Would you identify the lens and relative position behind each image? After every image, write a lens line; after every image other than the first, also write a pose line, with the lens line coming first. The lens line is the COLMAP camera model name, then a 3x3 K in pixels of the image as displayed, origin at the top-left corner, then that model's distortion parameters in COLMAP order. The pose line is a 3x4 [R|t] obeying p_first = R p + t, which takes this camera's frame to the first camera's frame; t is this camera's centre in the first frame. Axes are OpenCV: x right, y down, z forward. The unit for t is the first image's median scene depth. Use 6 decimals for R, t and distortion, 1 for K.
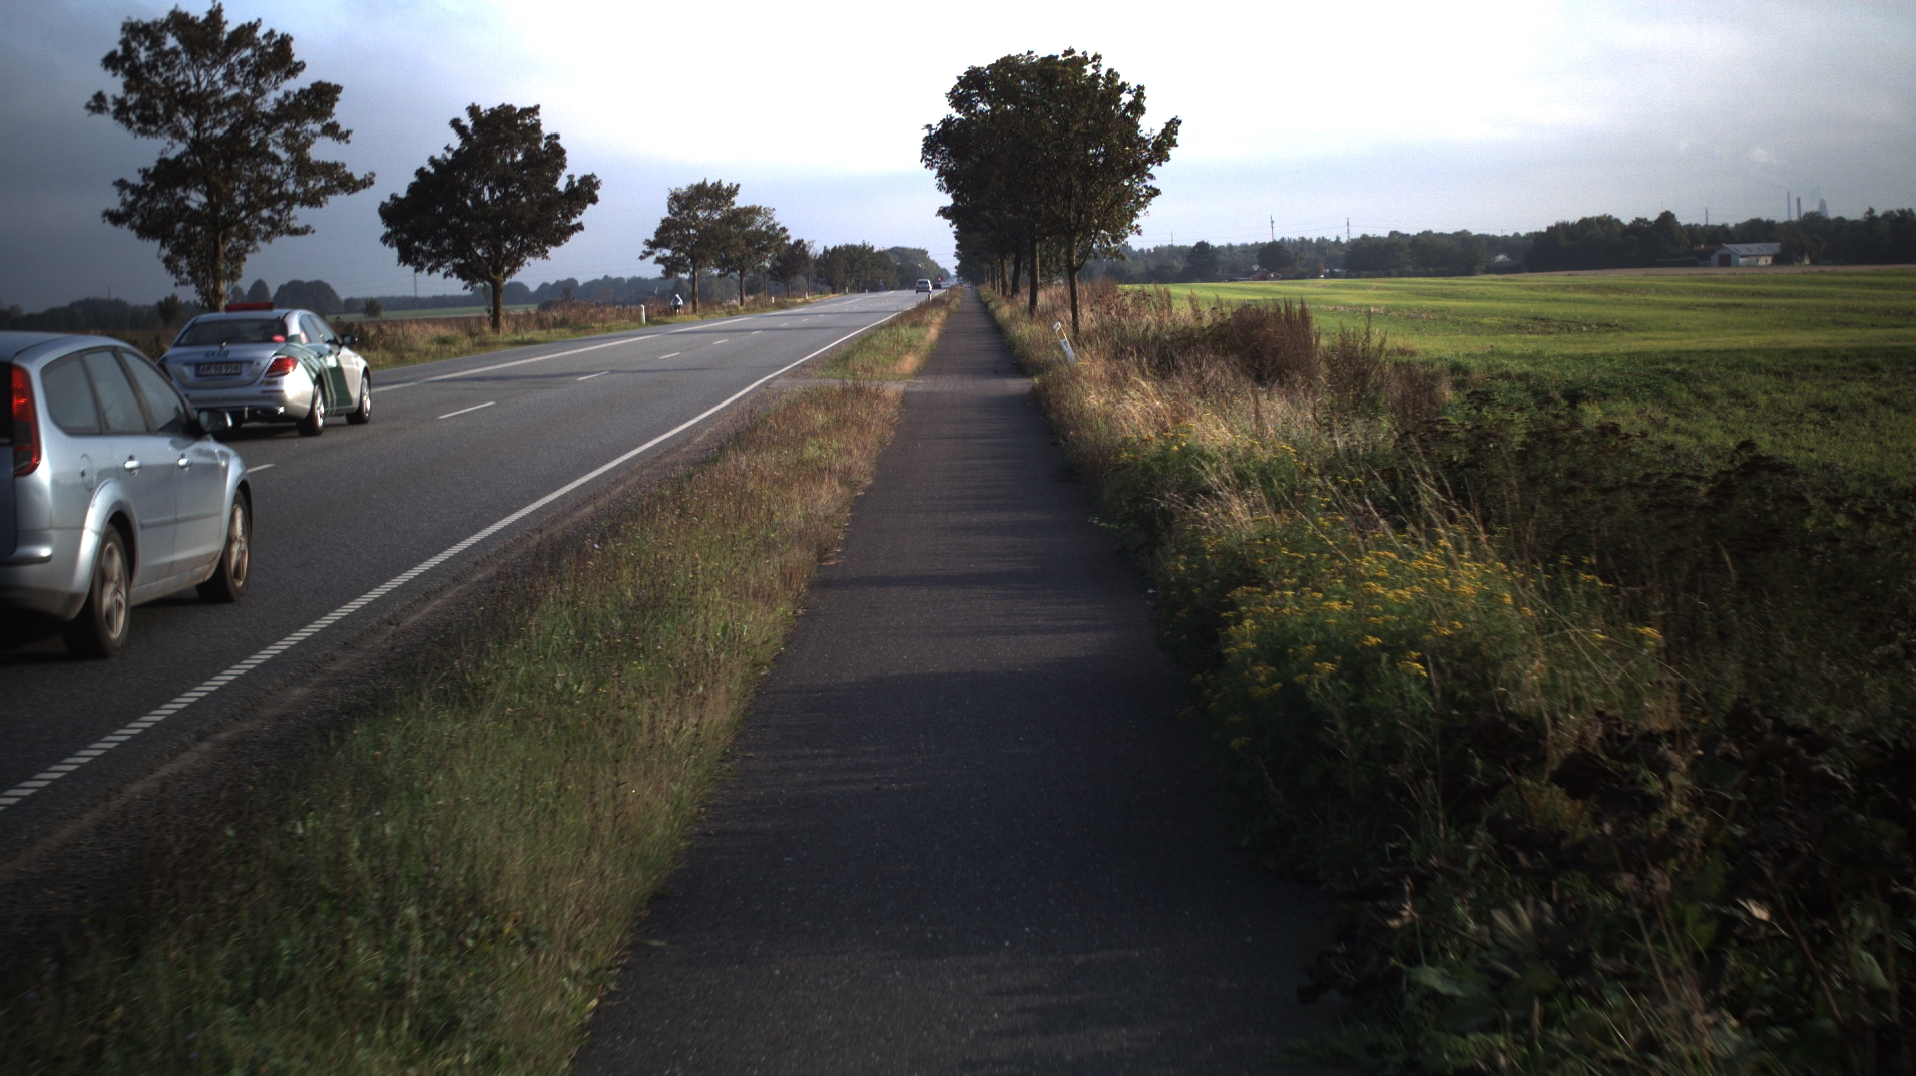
lens RADIAL K [[9892.7, 0, 962.4], [0, 9892.7, 537.3], [0, 0, 1]] dist [-2.228241, 0.000000]
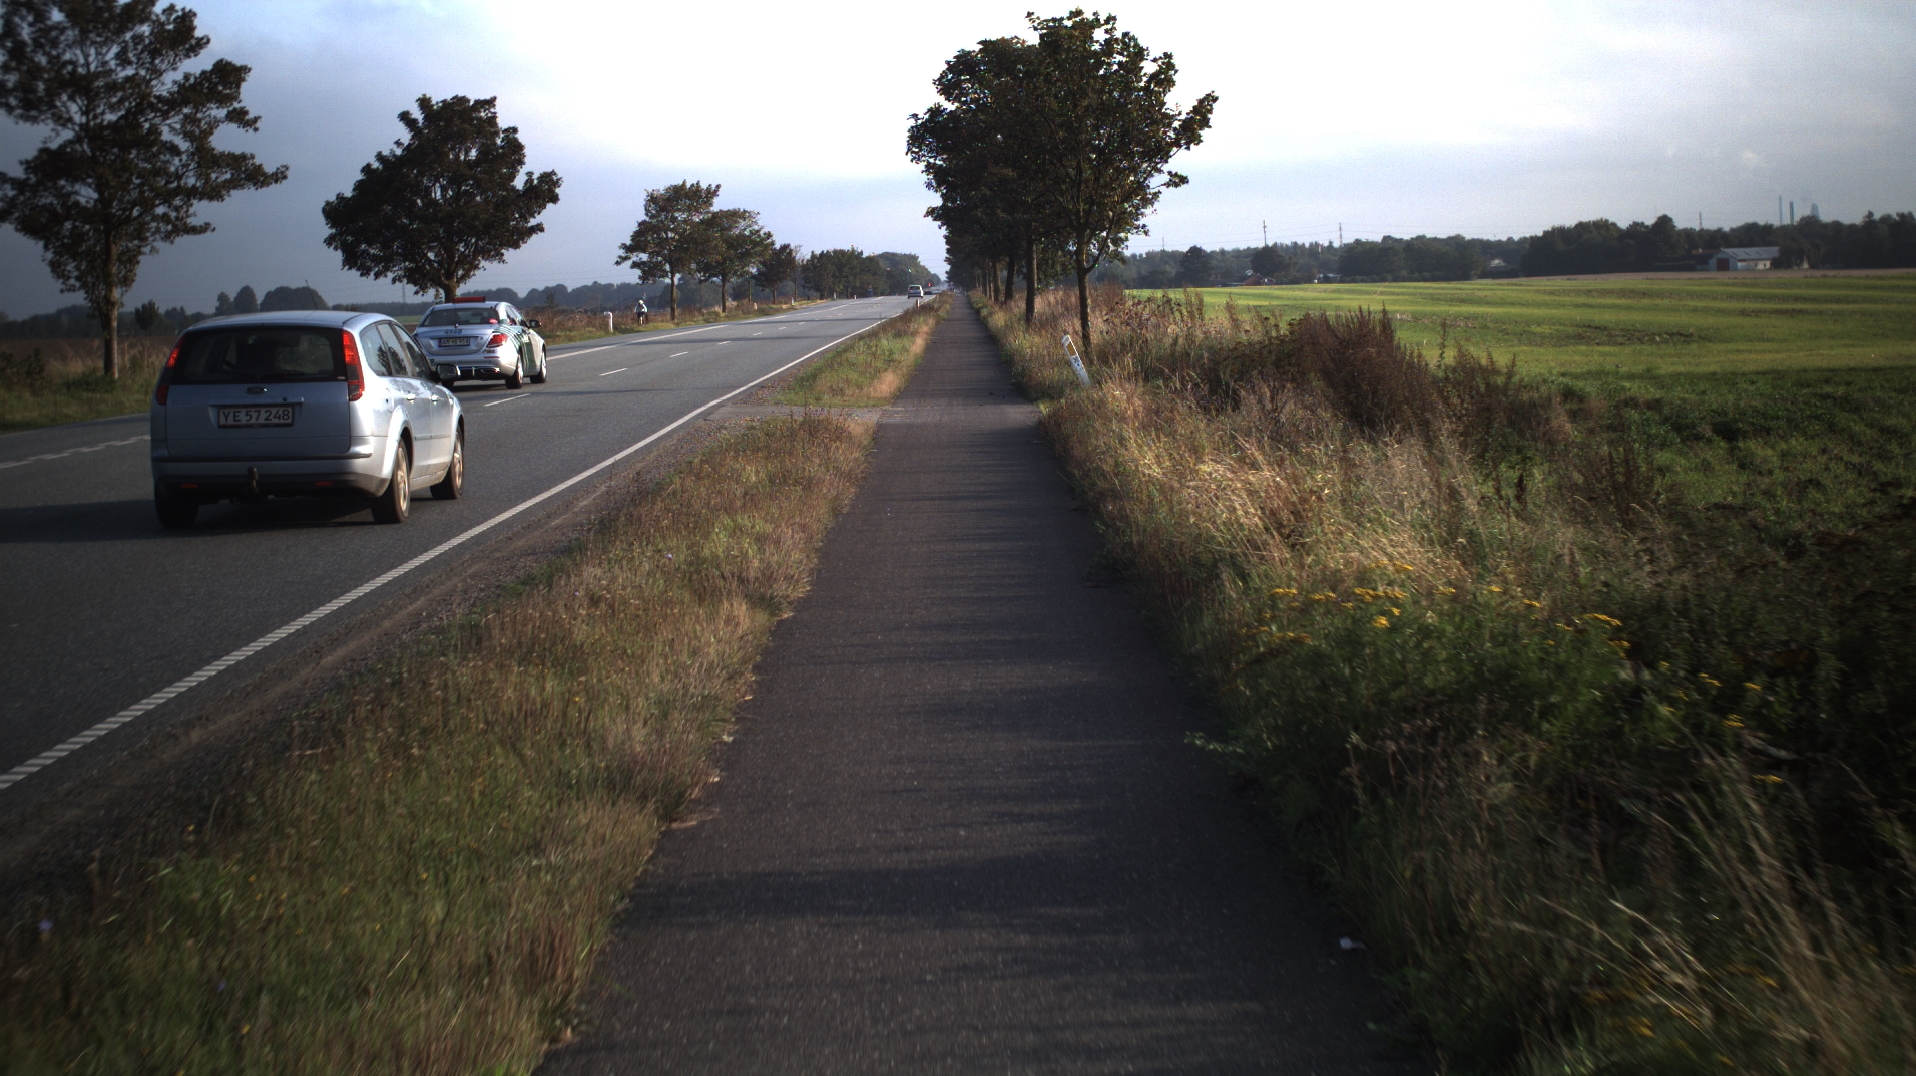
lens RADIAL K [[9892.7, 0, 949.8], [0, 9892.7, 534.7], [0, 0, 1]] dist [-2.228241, 0.000000]
pose [[0.999999, -0.001184, -0.000366, 0.000134], [0.001184, 0.999999, -0.000823, -0.002978], [0.000367, 0.000822, 1.000000, 0.118638]]
